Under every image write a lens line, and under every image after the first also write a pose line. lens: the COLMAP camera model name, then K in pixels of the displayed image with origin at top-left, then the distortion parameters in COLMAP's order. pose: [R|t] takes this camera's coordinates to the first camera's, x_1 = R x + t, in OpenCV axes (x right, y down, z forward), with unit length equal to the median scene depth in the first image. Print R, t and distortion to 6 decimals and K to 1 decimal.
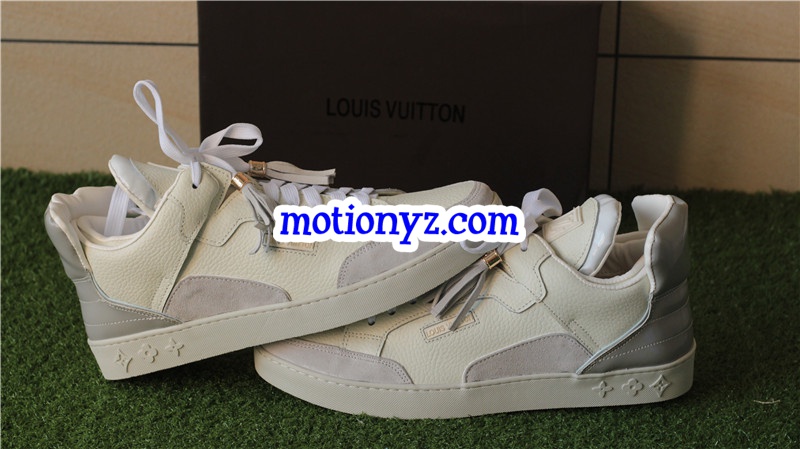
lens RADIAL K [[1954.0, 0, 400.1], [0, 1954.0, 225.2], [0, 0, 1]] dist [-0.113755, 0.000000]
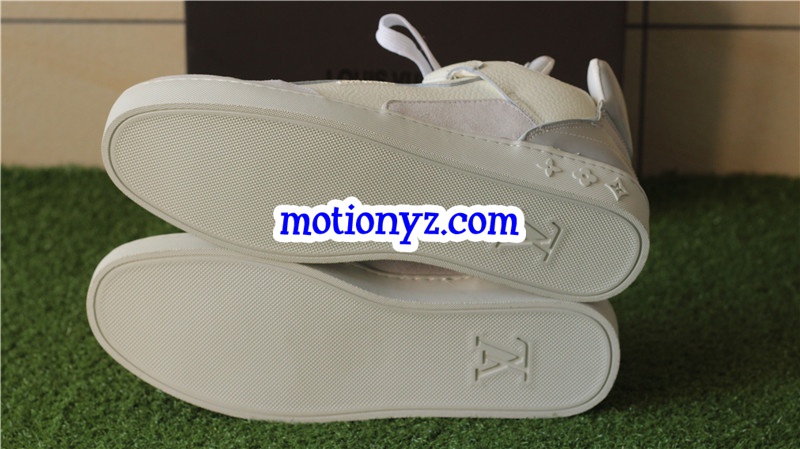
lens RADIAL K [[1954.0, 0, 404.6], [0, 1954.0, 267.0], [0, 0, 1]] dist [-0.113755, 0.000000]
pose [[0.999903, -0.013892, 0.001292, -0.004602], [0.013924, 0.999444, -0.030292, 0.058100], [-0.000870, 0.030307, 0.999540, 0.108205]]
